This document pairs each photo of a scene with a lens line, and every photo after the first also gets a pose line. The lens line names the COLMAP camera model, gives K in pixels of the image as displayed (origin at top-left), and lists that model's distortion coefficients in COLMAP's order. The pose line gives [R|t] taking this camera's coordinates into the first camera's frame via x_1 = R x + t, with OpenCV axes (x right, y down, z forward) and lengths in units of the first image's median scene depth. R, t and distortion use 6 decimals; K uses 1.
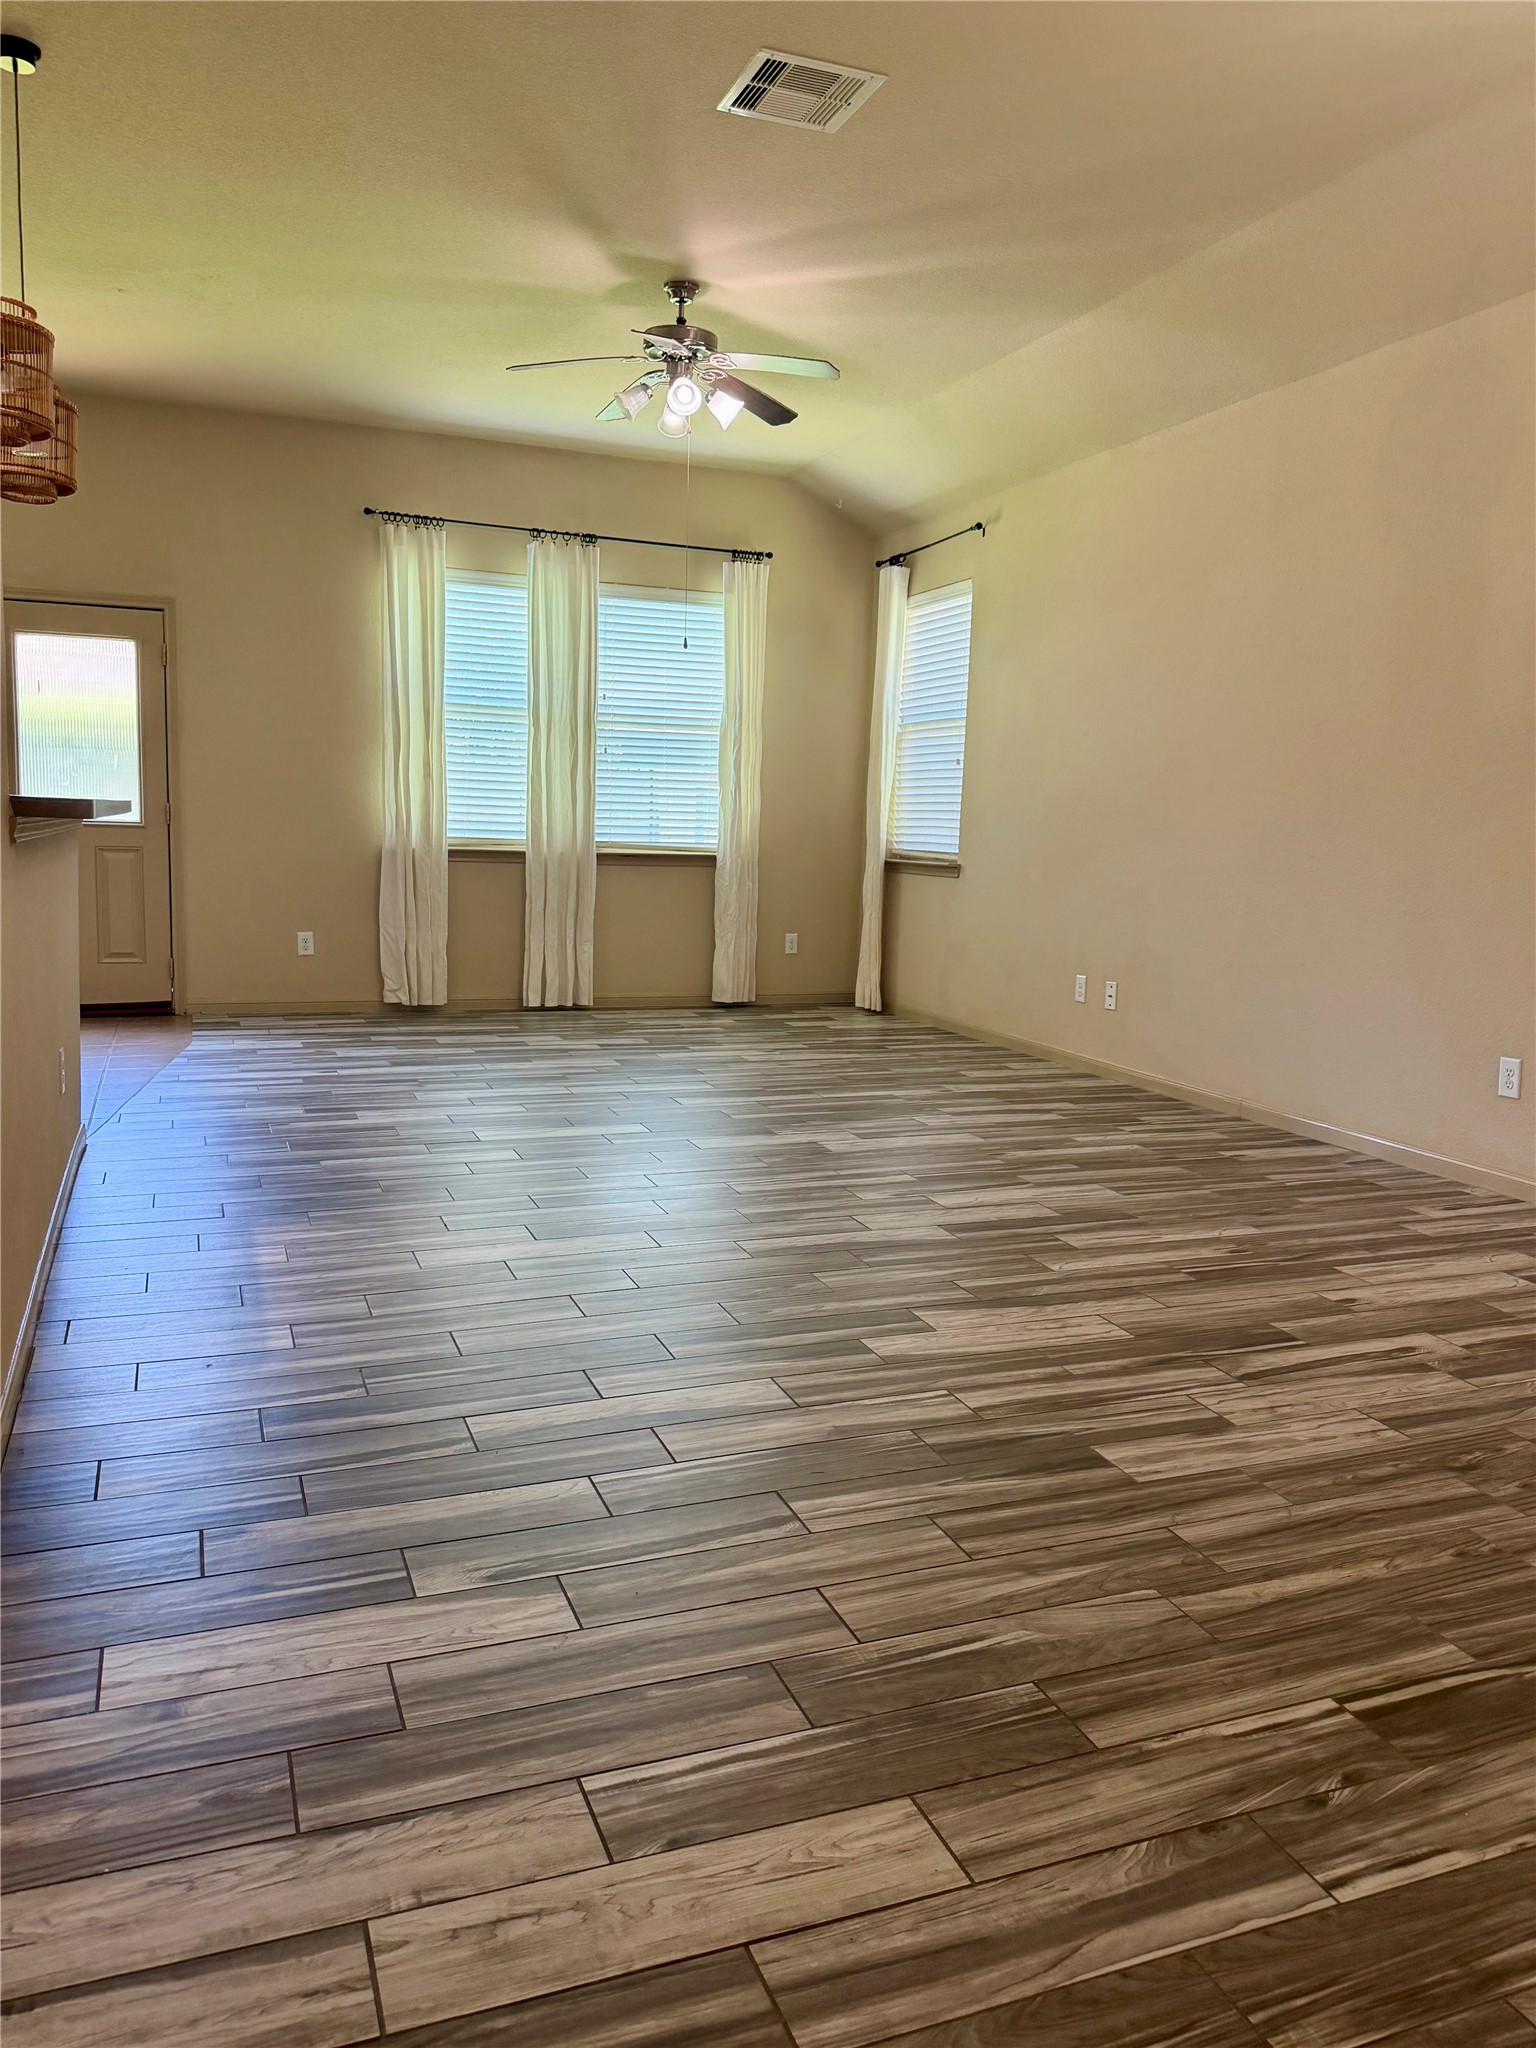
lens RADIAL K [[1485.0, 0, 768.0], [0, 1485.0, 1024.0], [0, 0, 1]] dist [0.077515, -0.083577]
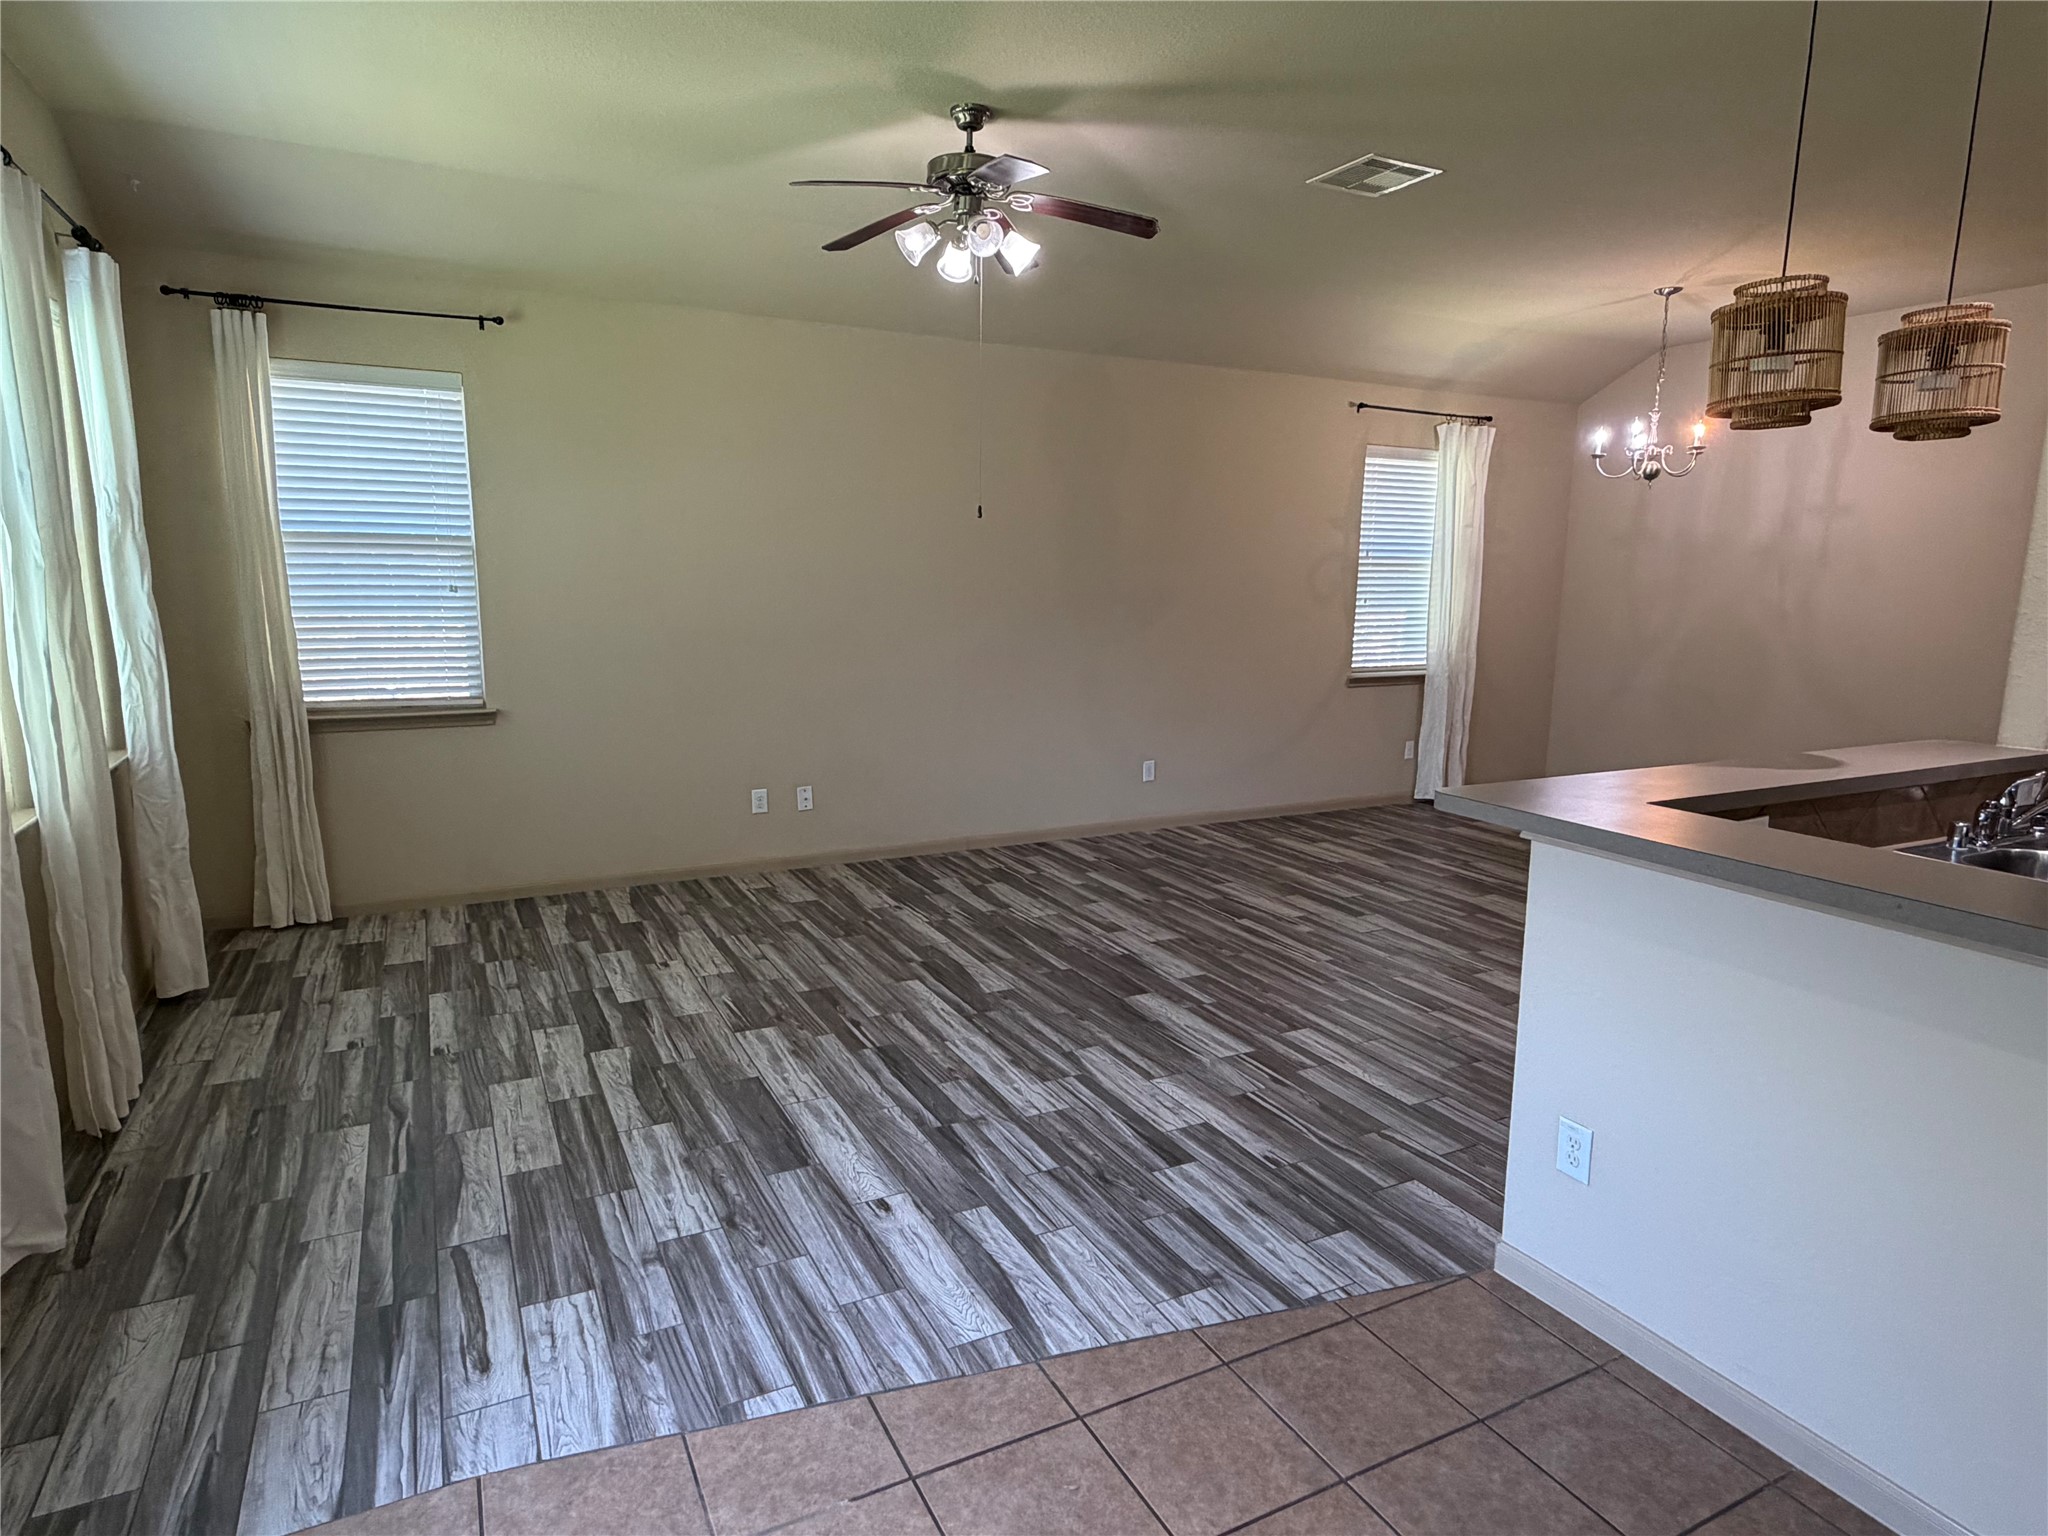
lens RADIAL K [[1157.8, 0, 1015.5], [0, 1157.8, 773.2], [0, 0, 1]] dist [-0.001446, 0.000710]
pose [[-0.099833, -0.205210, 0.973613, -1.127045], [0.118430, 0.969095, 0.216402, -0.361676], [-0.987931, 0.136909, -0.072445, 1.515606]]
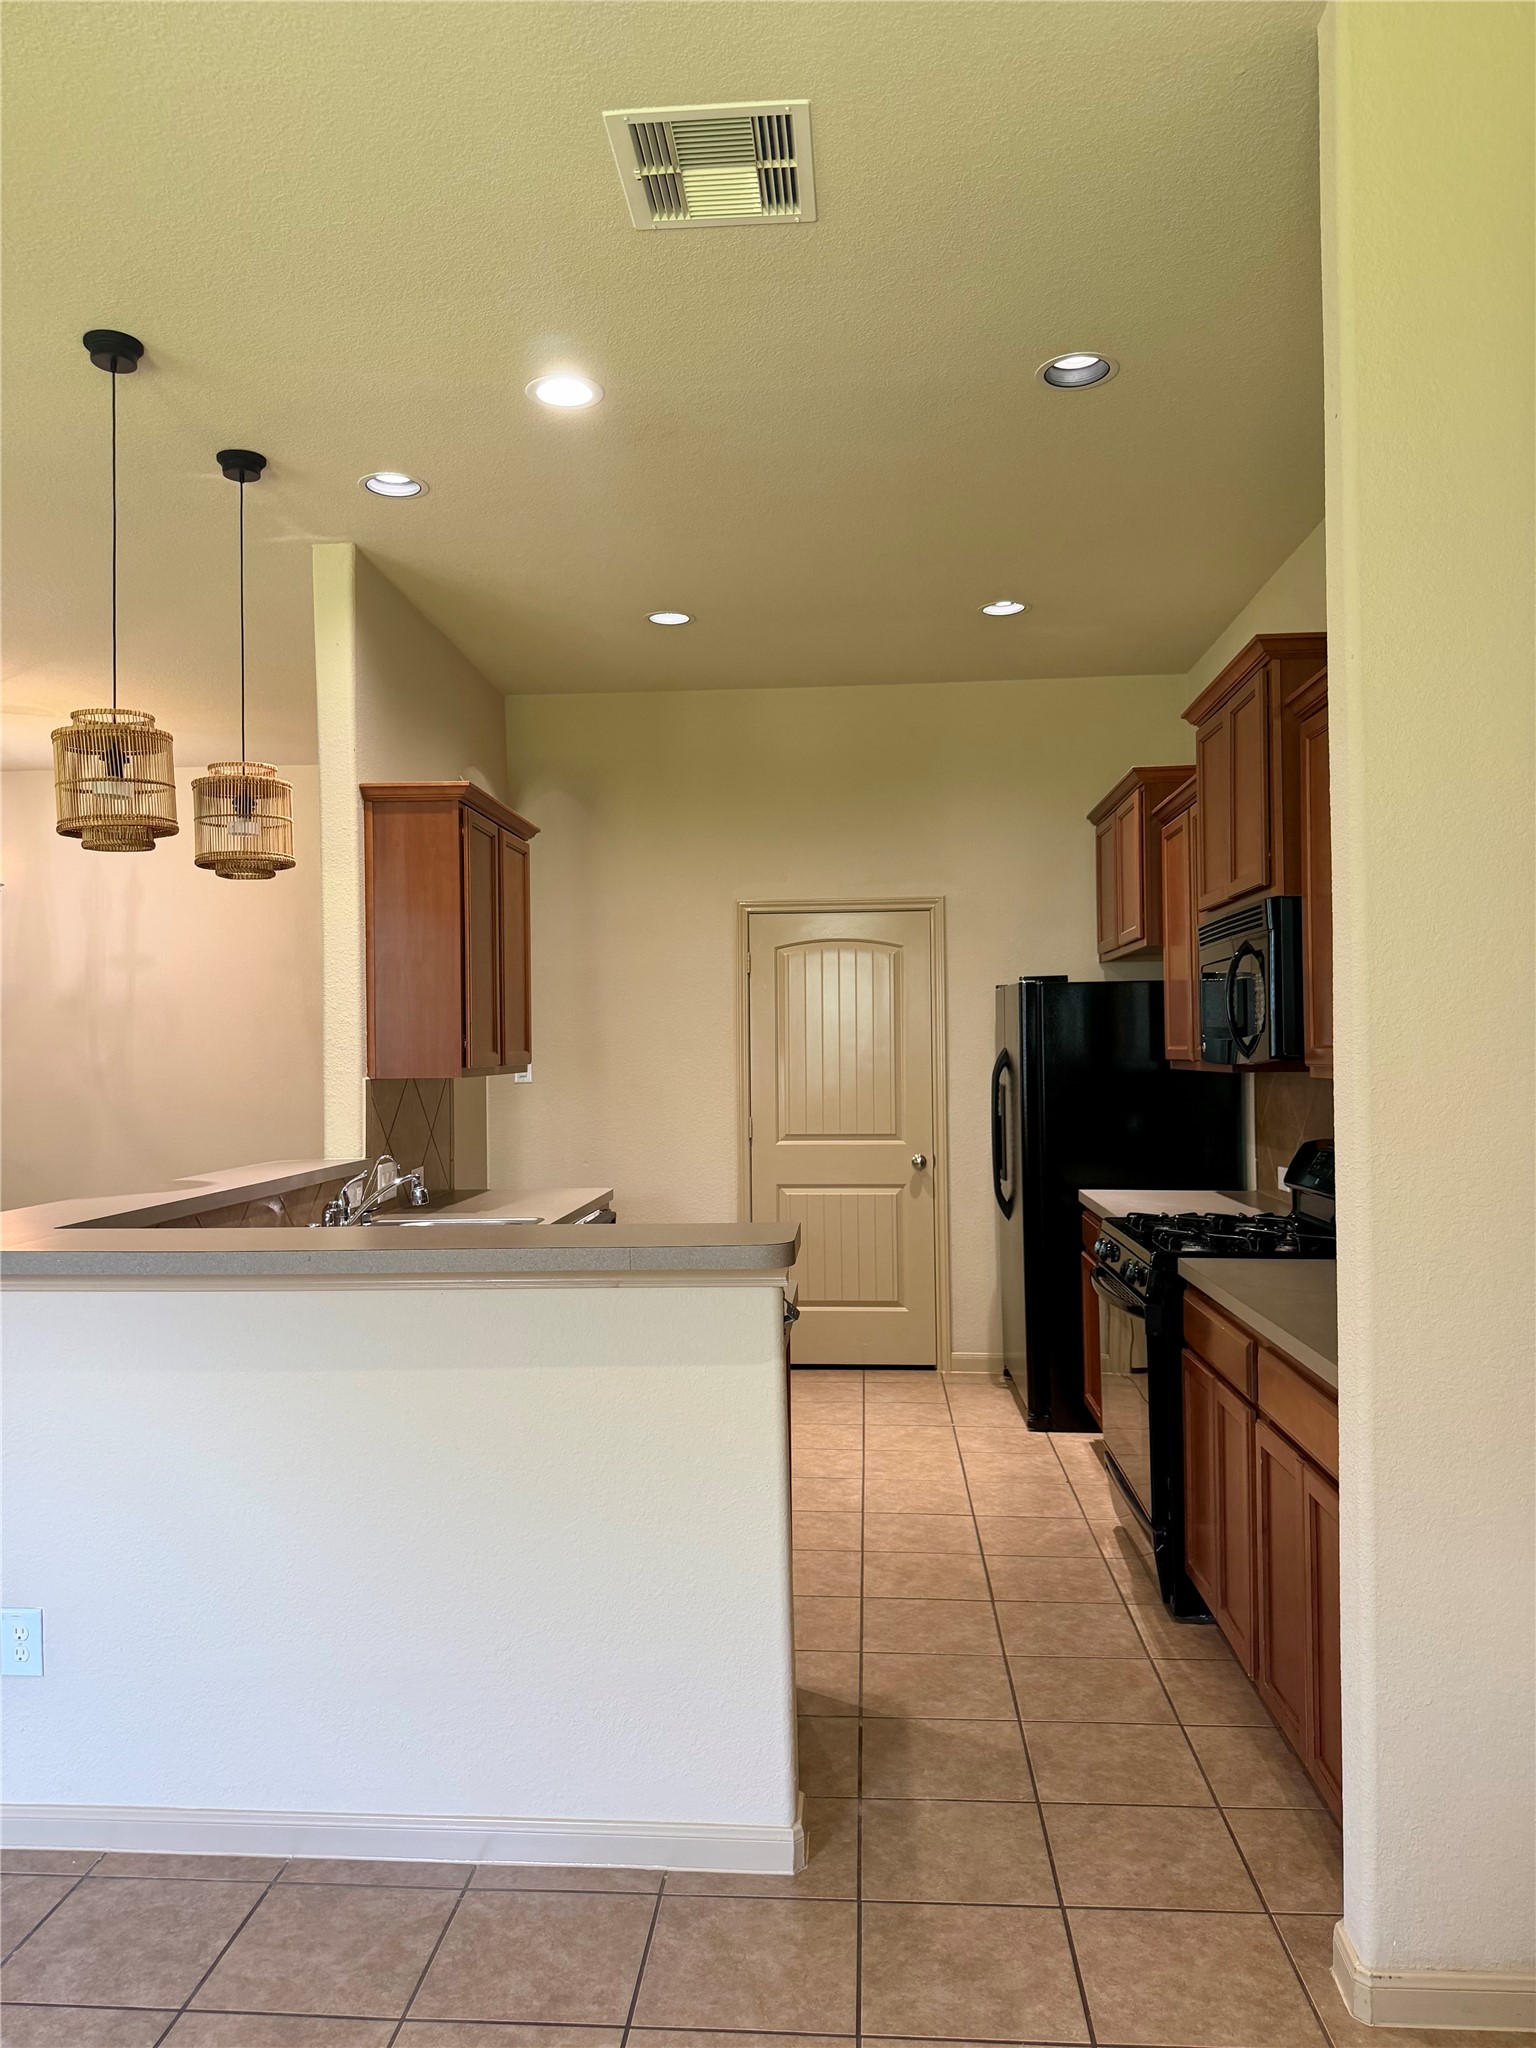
lens RADIAL K [[1430.3, 0, 758.0], [0, 1430.3, 1018.8], [0, 0, 1]] dist [0.122383, -0.205666]
pose [[-0.902055, -0.014987, 0.431360, -1.181417], [0.038675, 0.992570, 0.115364, -0.345799], [-0.429884, 0.120748, -0.894774, 1.614300]]
